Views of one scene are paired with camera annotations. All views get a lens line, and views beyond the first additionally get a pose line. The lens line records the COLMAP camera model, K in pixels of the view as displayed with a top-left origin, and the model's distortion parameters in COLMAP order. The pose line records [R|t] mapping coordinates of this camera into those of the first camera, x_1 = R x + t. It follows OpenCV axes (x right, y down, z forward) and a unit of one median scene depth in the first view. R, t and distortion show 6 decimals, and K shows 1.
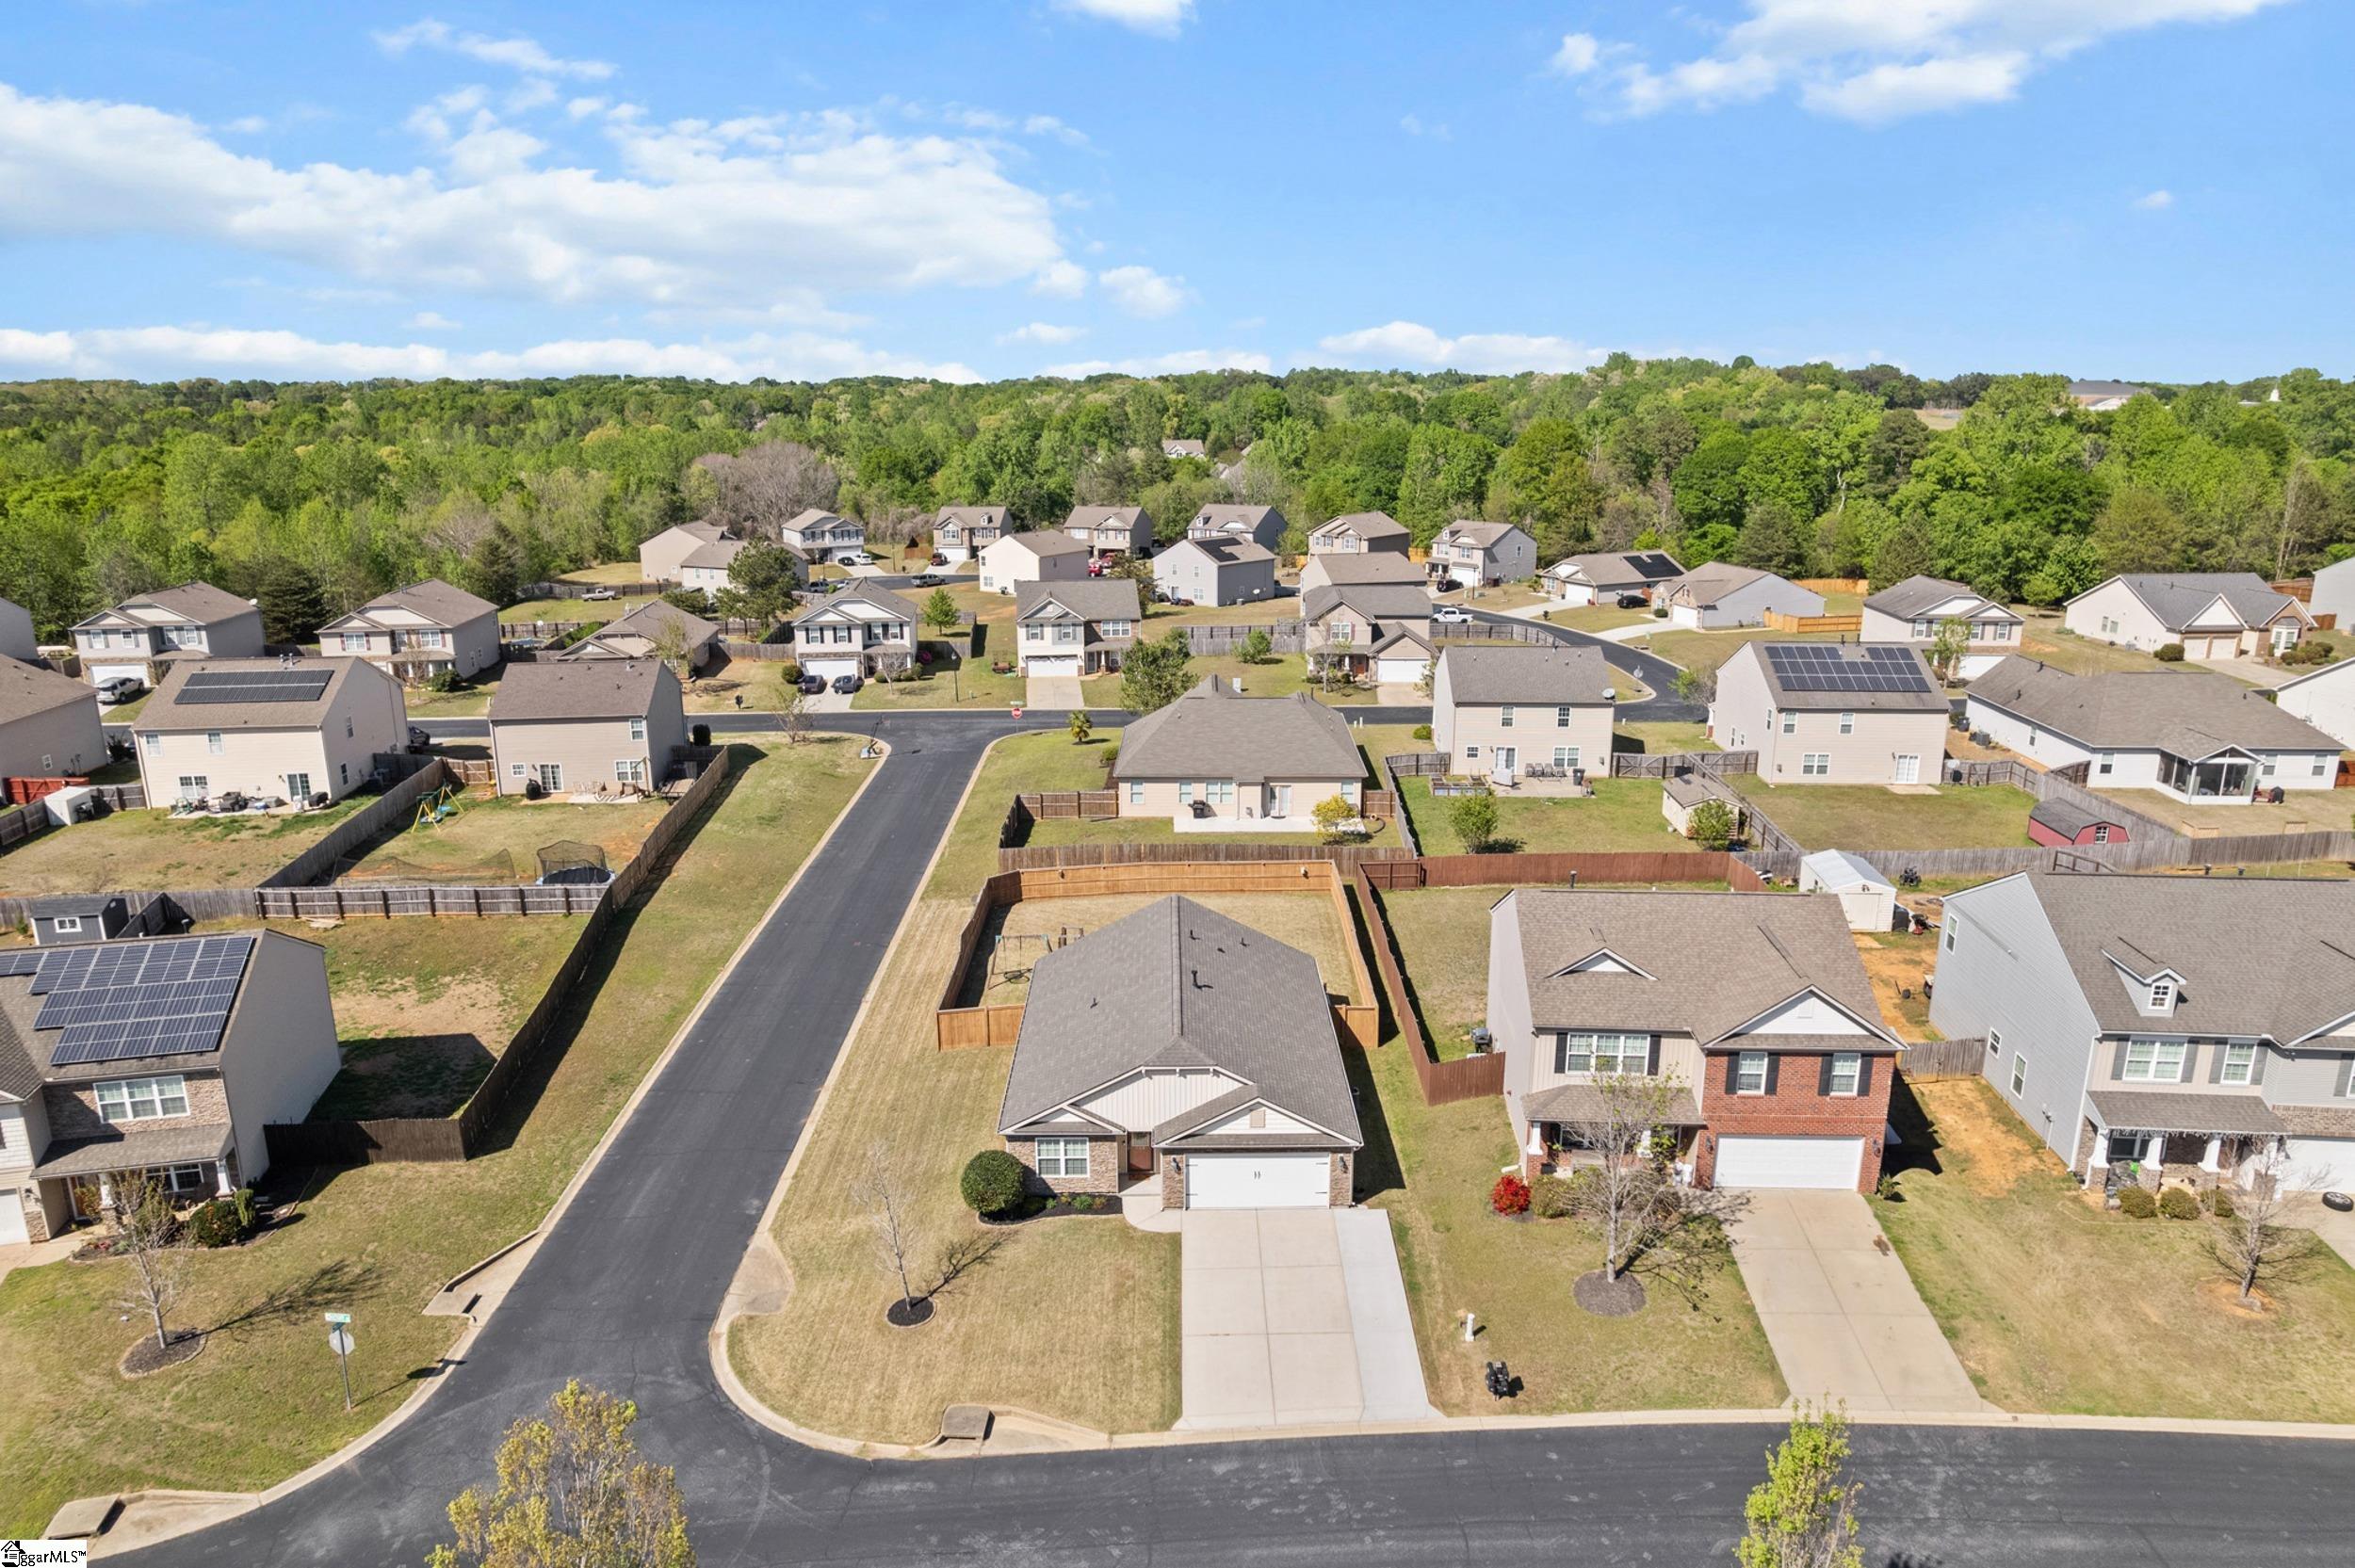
lens RADIAL K [[1509.4, 0, 1177.5], [0, 1509.4, 784.0], [0, 0, 1]] dist [-0.071213, 0.062727]
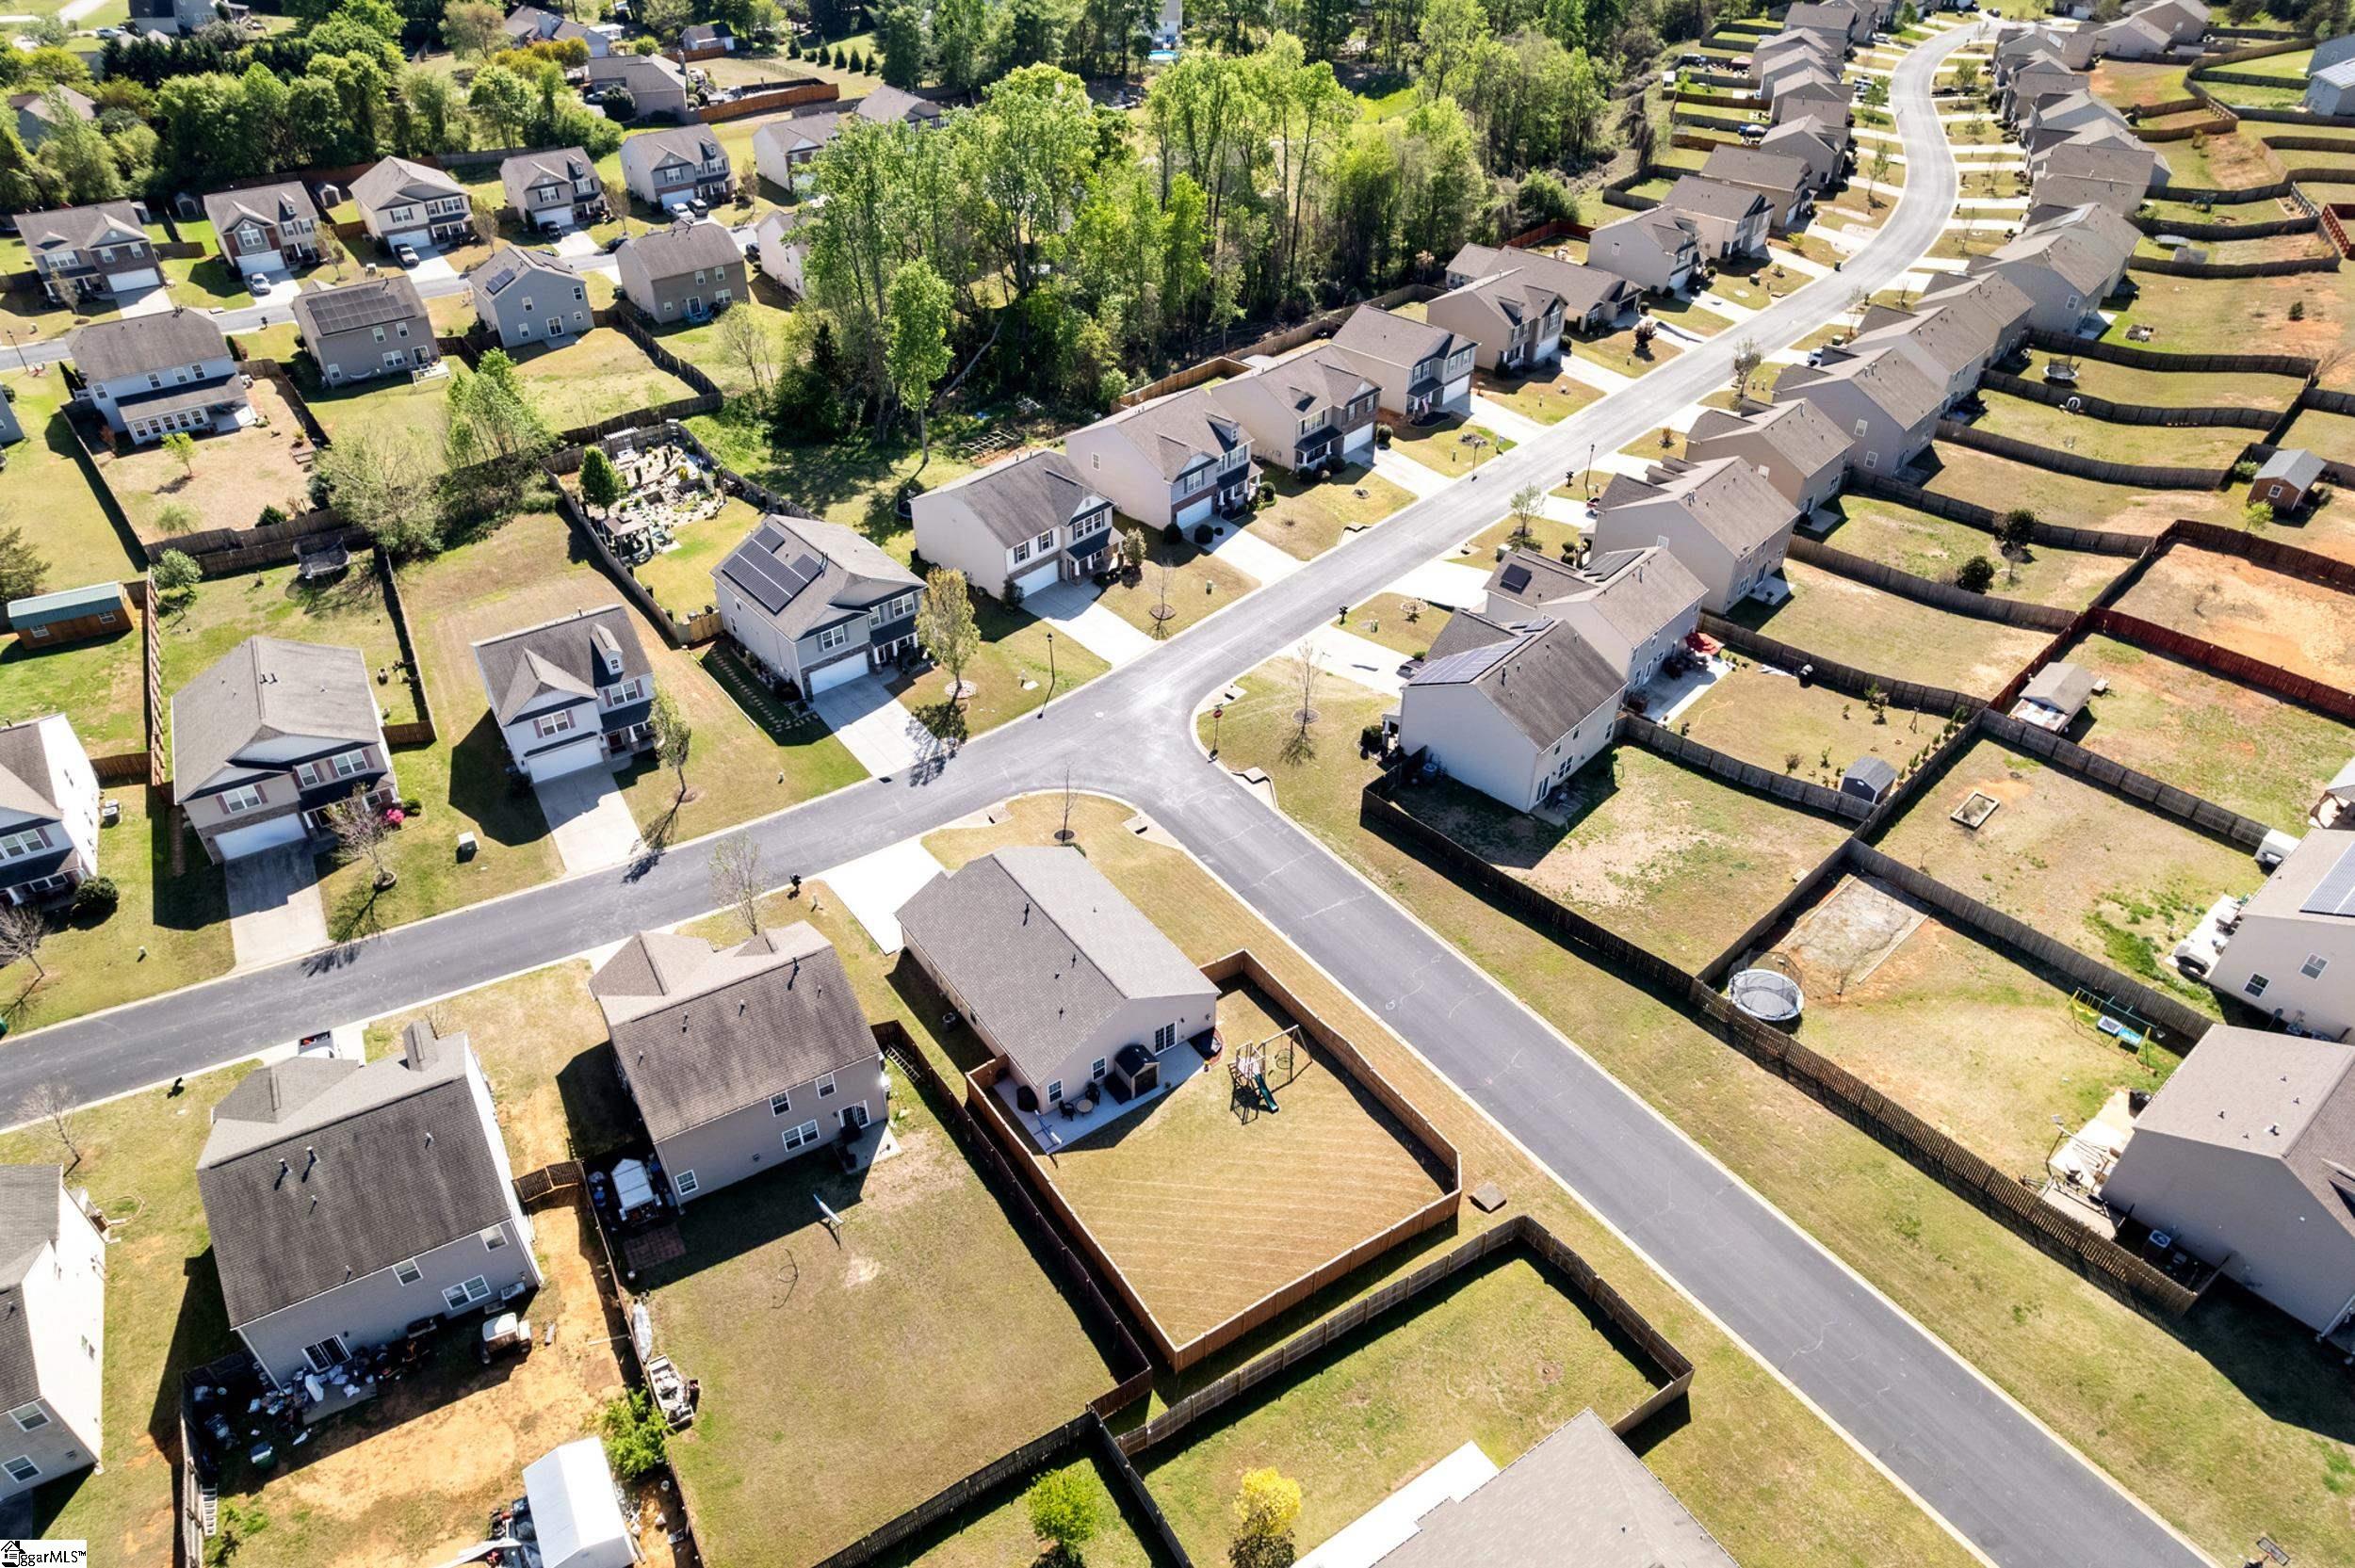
lens RADIAL K [[1509.4, 0, 1177.5], [0, 1509.4, 784.0], [0, 0, 1]] dist [-0.071213, 0.062727]
pose [[-0.821165, 0.351608, -0.449510, 0.377340], [-0.140140, 0.639305, 0.756076, -0.804168], [0.553216, 0.683858, -0.475700, 1.218701]]
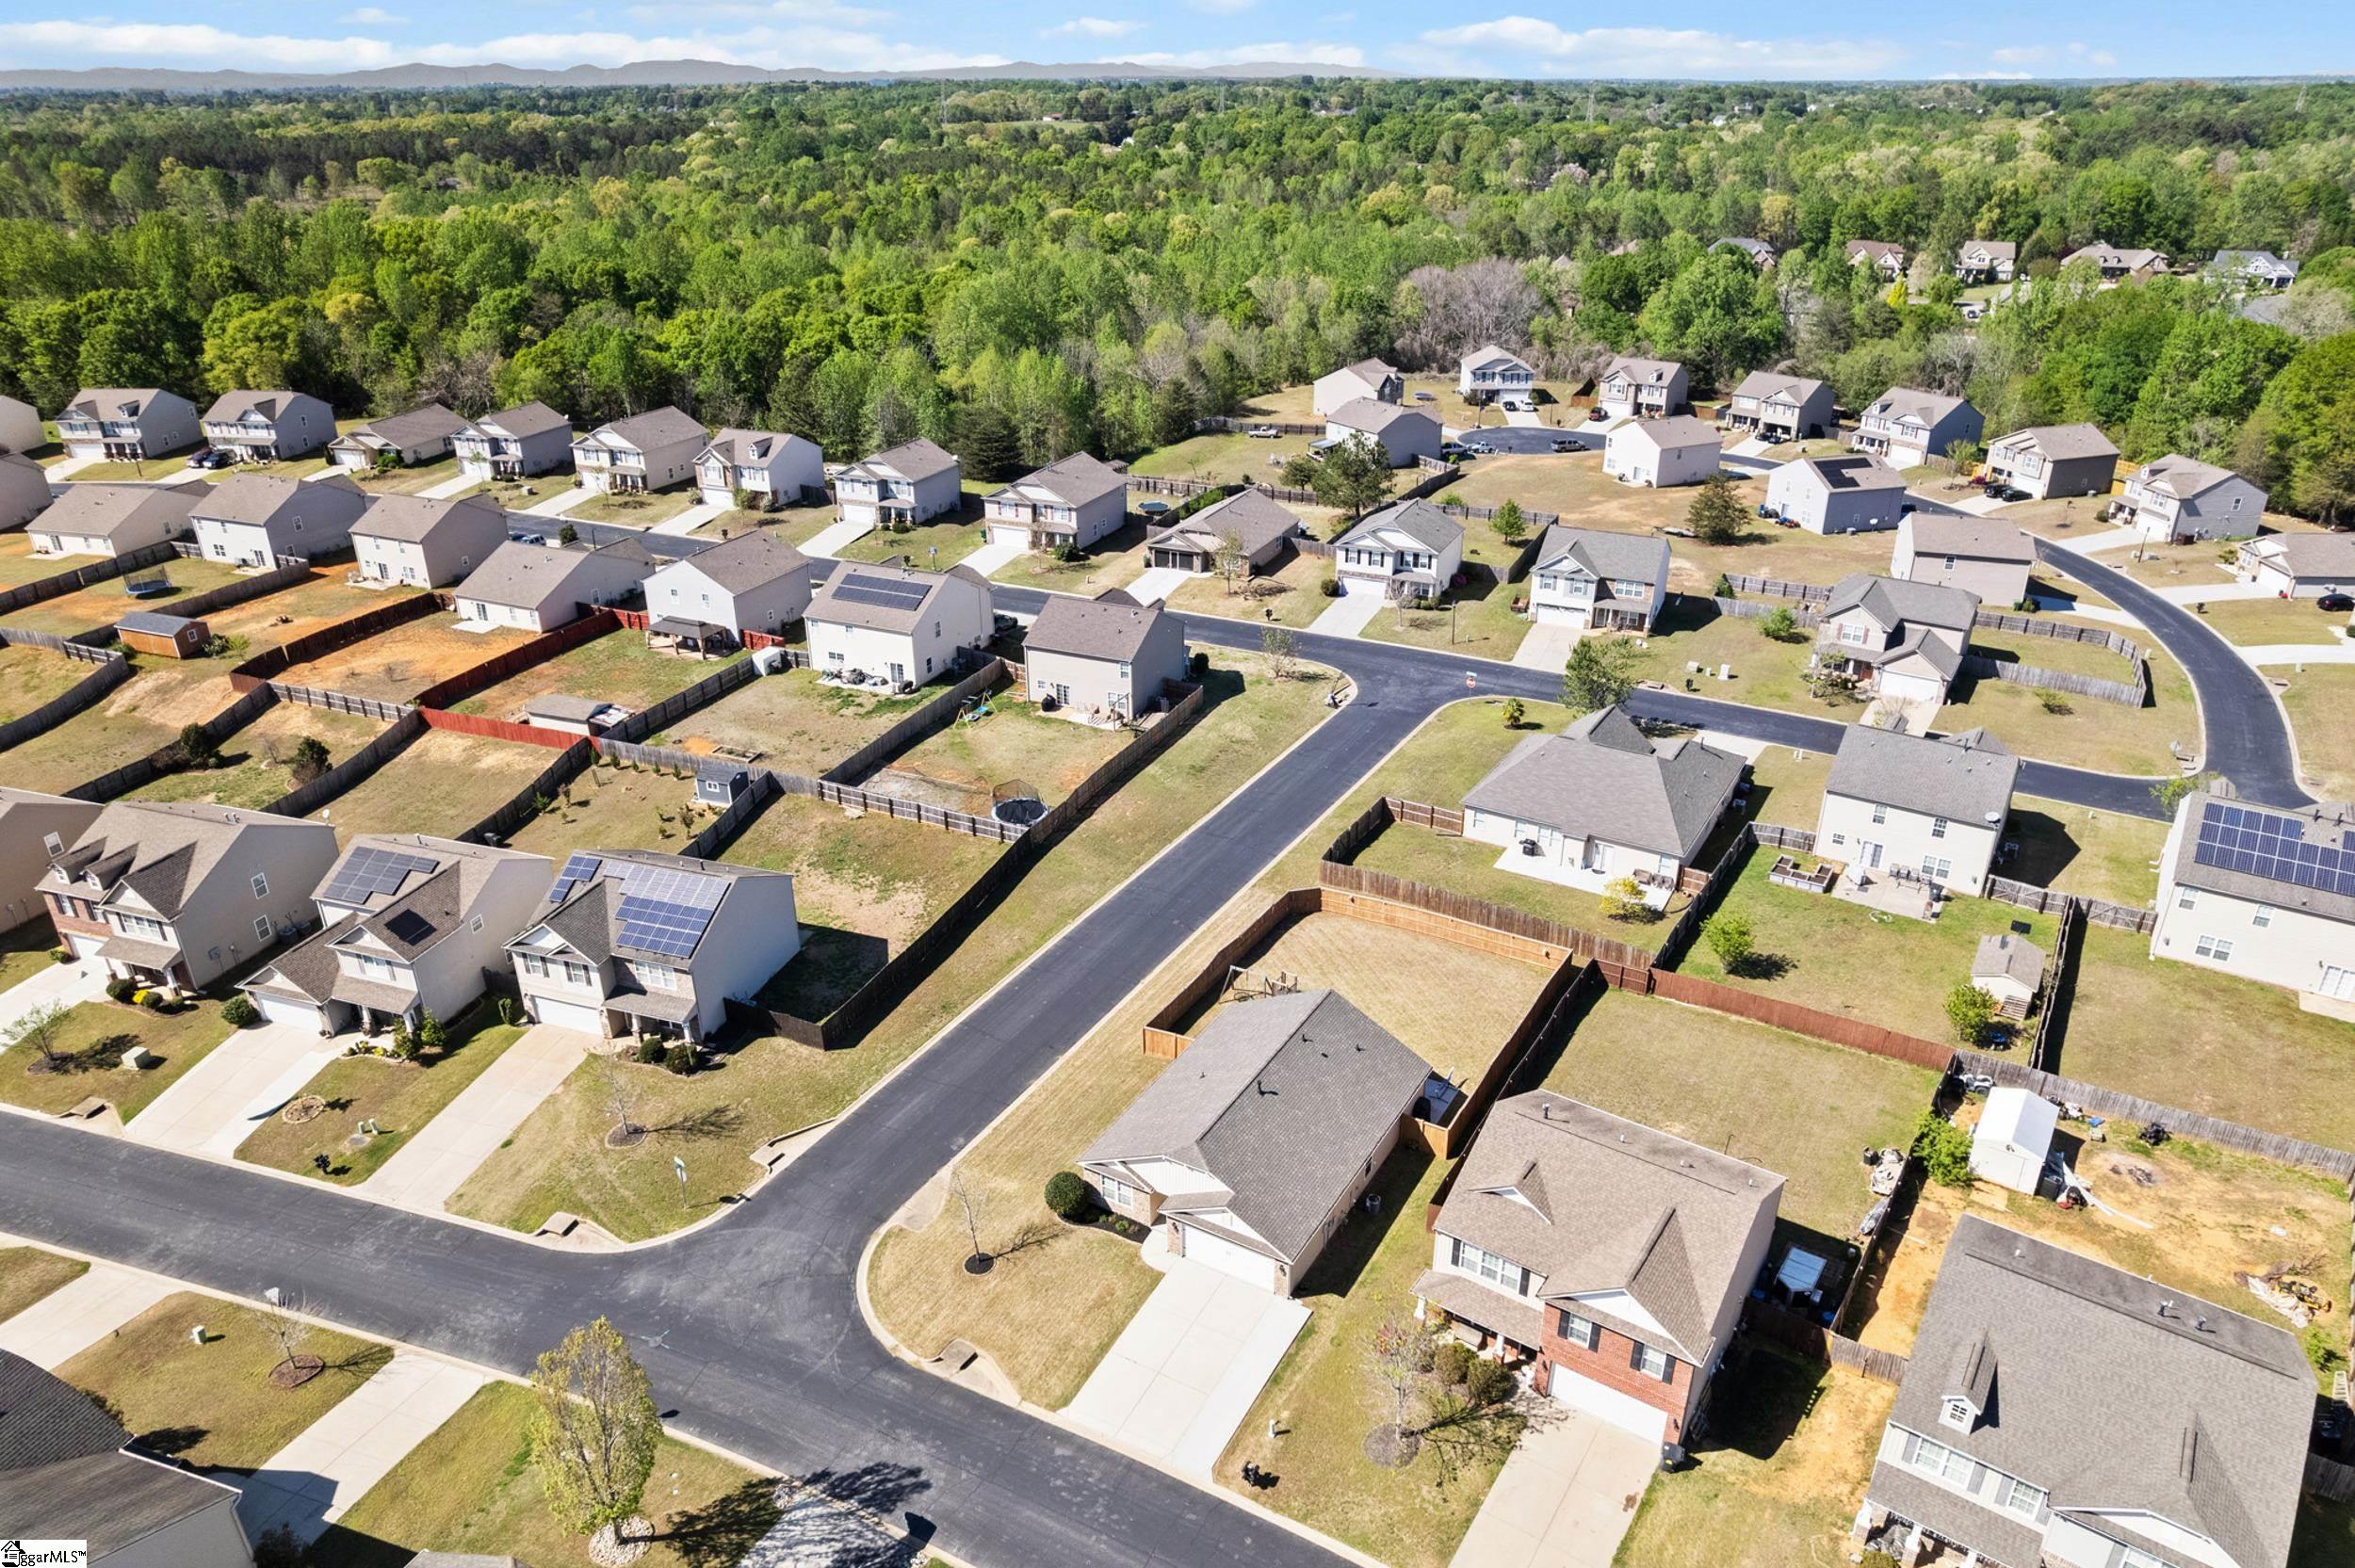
lens RADIAL K [[1509.4, 0, 1177.5], [0, 1509.4, 784.0], [0, 0, 1]] dist [-0.071213, 0.062727]
pose [[0.861153, 0.218569, -0.458959, 0.347130], [-0.129716, 0.967440, 0.217334, -0.282603], [0.491518, -0.127624, 0.861465, -0.093412]]
